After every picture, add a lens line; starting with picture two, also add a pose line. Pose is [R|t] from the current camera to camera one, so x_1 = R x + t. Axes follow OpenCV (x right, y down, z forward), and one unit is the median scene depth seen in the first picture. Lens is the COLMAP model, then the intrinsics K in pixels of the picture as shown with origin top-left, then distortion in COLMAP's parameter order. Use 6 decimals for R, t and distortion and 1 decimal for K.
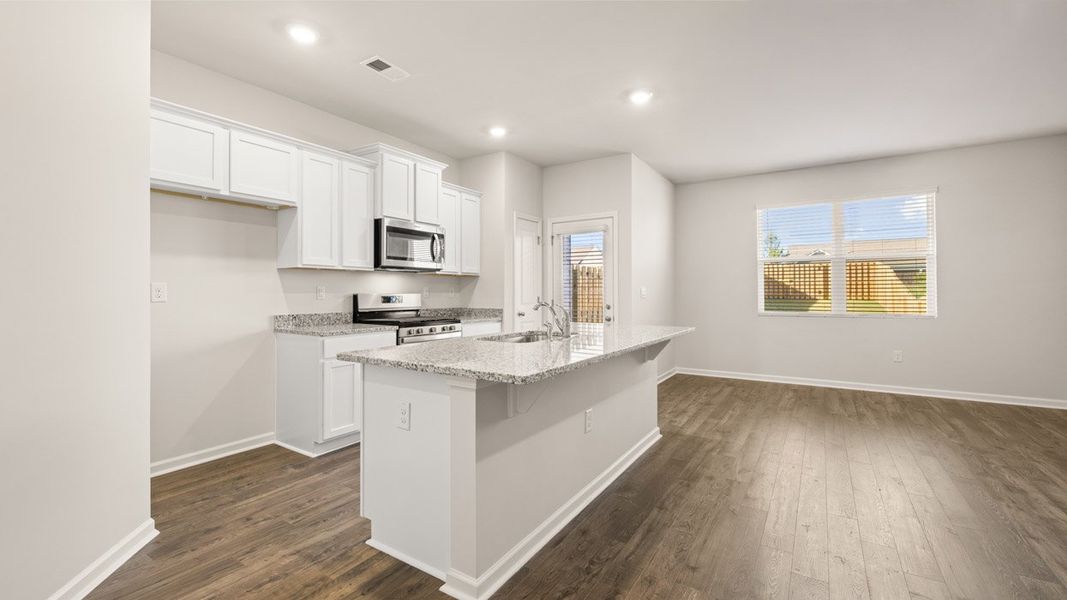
lens RADIAL K [[450.5, 0, 531.4], [0, 450.5, 288.9], [0, 0, 1]] dist [-0.002545, 0.000840]
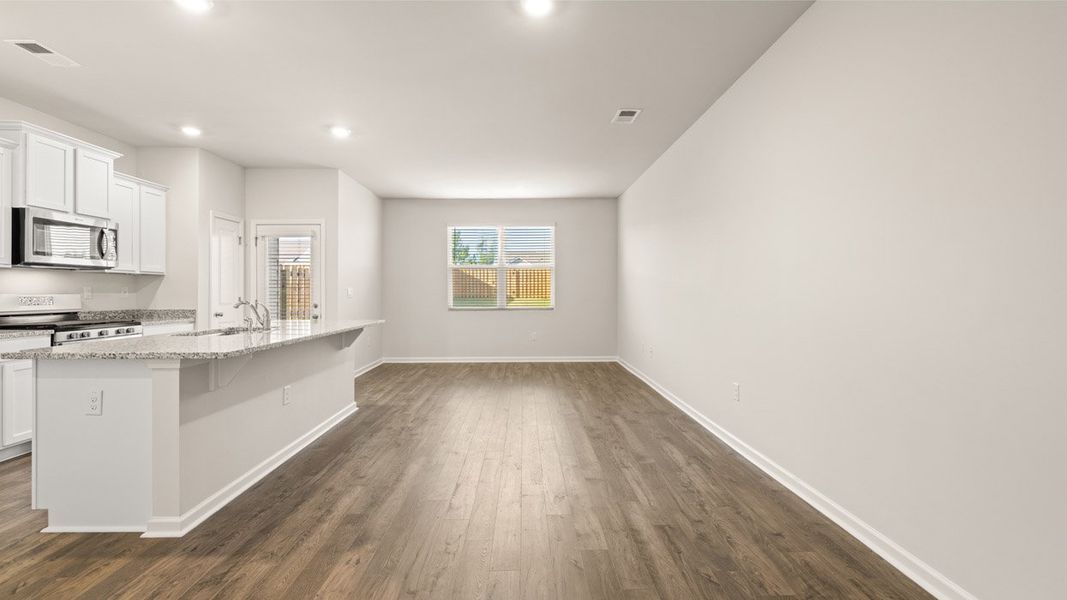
lens RADIAL K [[450.5, 0, 535.3], [0, 450.5, 289.9], [0, 0, 1]] dist [-0.002545, 0.000840]
pose [[0.828266, 0.002589, 0.560329, -0.001318], [-0.003702, 0.999993, 0.000852, -0.002165], [-0.560323, -0.002780, 0.828270, -0.278537]]
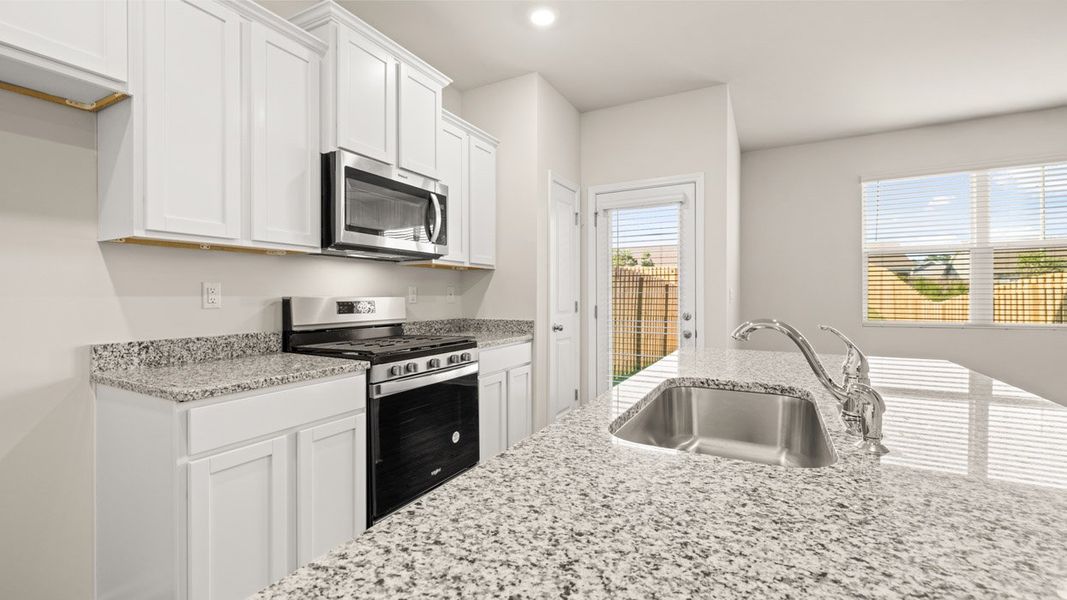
lens RADIAL K [[450.5, 0, 530.0], [0, 450.5, 296.1], [0, 0, 1]] dist [-0.002545, 0.000840]
pose [[0.997342, -0.000247, 0.072864, -0.149072], [-0.000382, 0.999963, 0.008625, 0.005082], [-0.072863, -0.008630, 0.997305, 0.471463]]
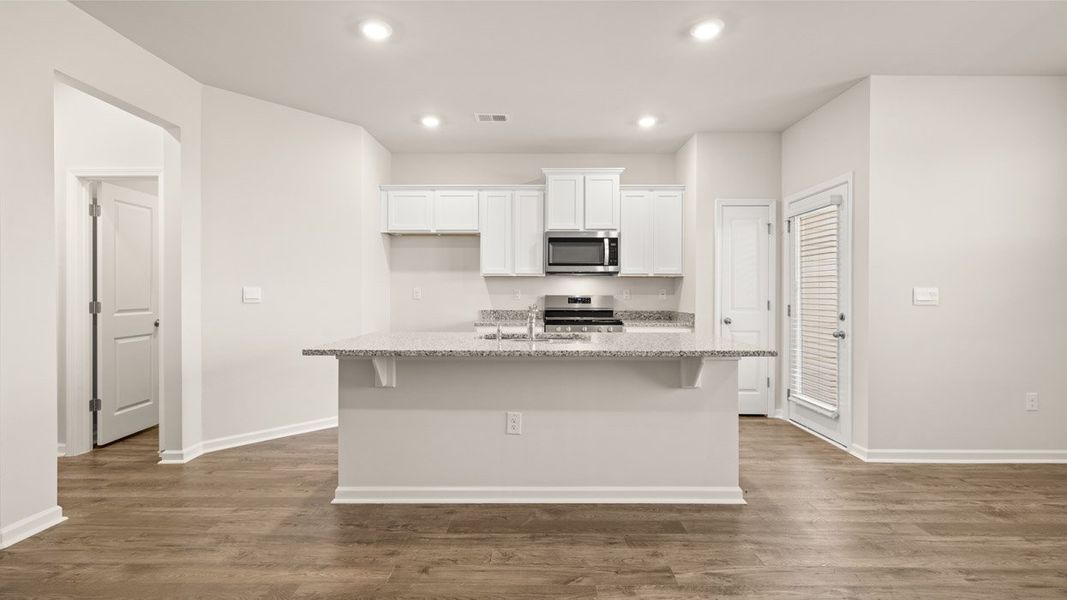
lens RADIAL K [[450.5, 0, 530.4], [0, 450.5, 296.9], [0, 0, 1]] dist [-0.002545, 0.000840]
pose [[0.532613, 0.007189, -0.846328, 0.658001], [0.002836, 0.999943, 0.010279, 0.002637], [0.846354, -0.007875, 0.532562, 0.335106]]
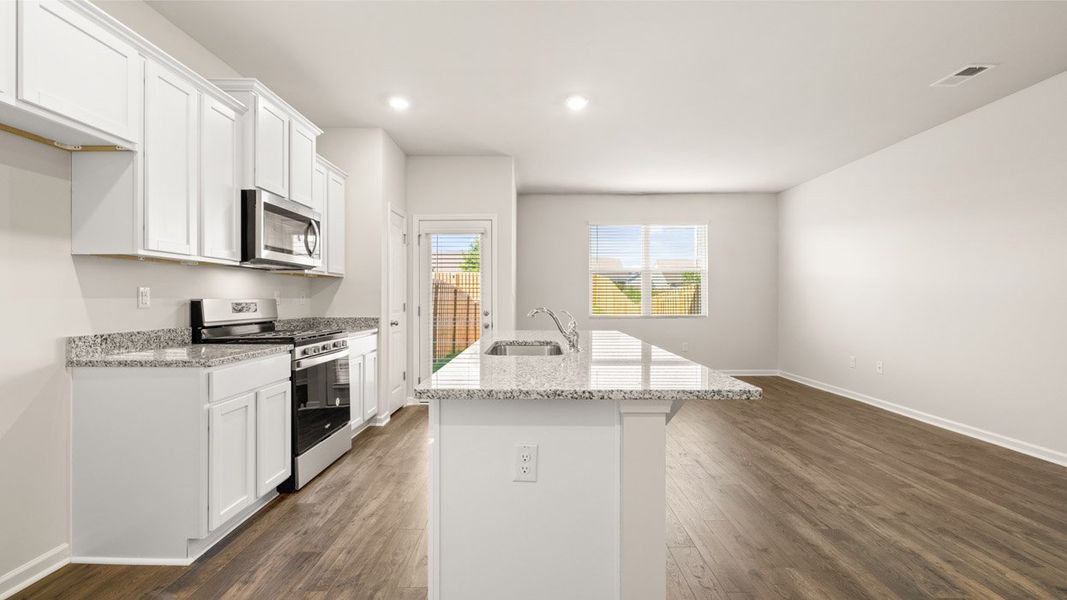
lens RADIAL K [[445.8, 0, 532.4], [0, 445.8, 298.7], [0, 0, 1]] dist [-0.004246, 0.001378]
pose [[0.843510, 0.000906, 0.537112, -0.344386], [-0.004725, 0.999972, 0.005732, 0.004229], [-0.537092, -0.007373, 0.843491, 0.197432]]
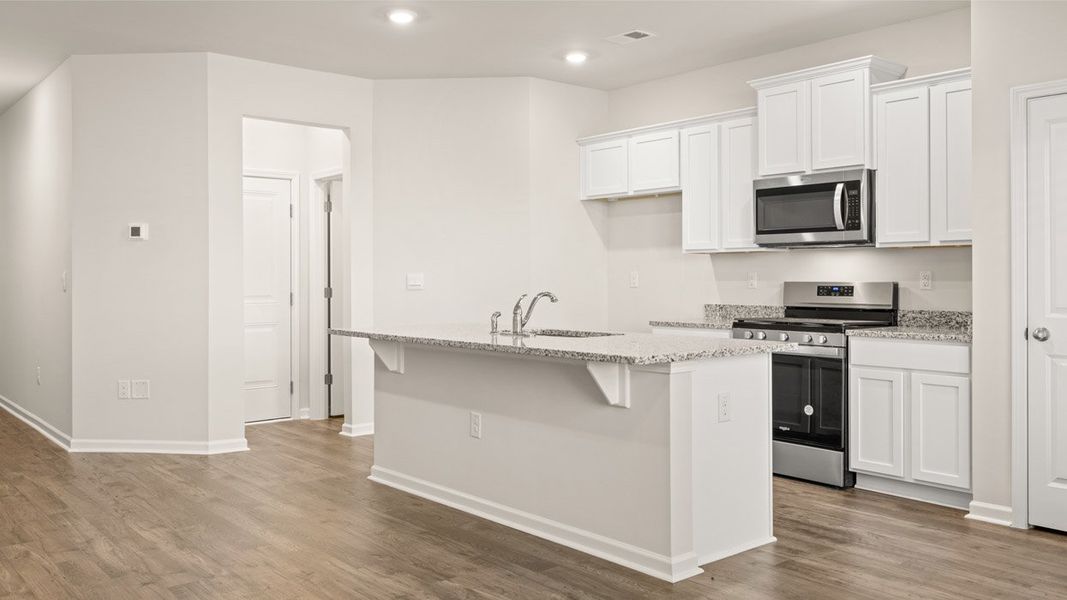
lens RADIAL K [[856.3, 0, 530.3], [0, 856.3, 272.4], [0, 0, 1]] dist [0.002997, -0.015114]
pose [[-0.292330, -0.007839, -0.956285, 1.140444], [0.006065, 0.999931, -0.010051, 0.007244], [0.956298, -0.008738, -0.292262, 1.066508]]
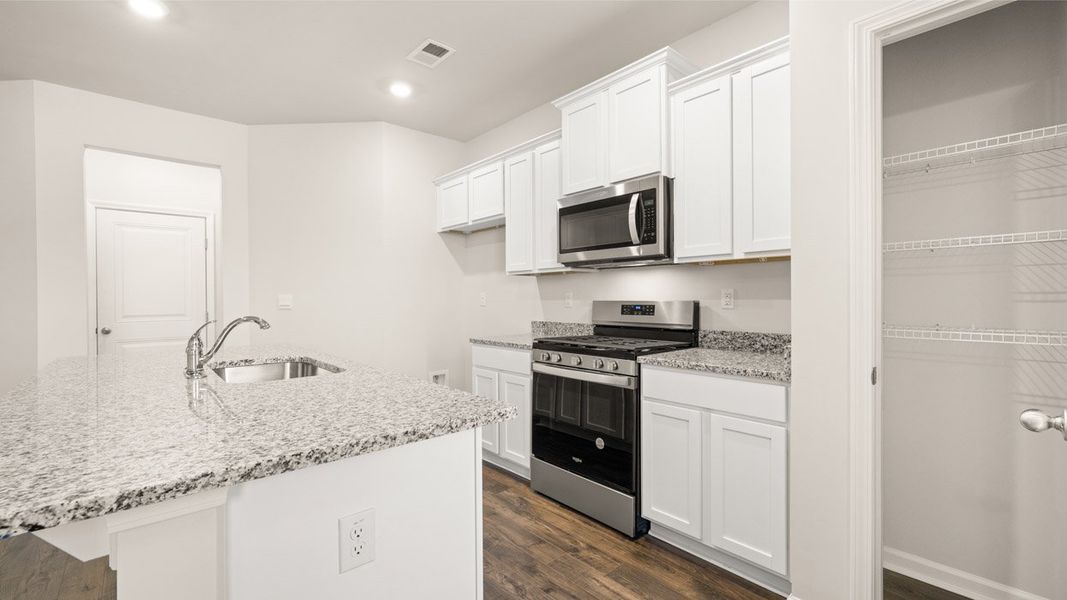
lens RADIAL K [[445.8, 0, 533.7], [0, 445.8, 299.7], [0, 0, 1]] dist [-0.004246, 0.001378]
pose [[-0.267960, 0.003227, -0.963425, 0.395984], [0.011731, 0.999931, 0.000087, 0.008059], [0.963359, -0.011279, -0.267979, 1.165716]]
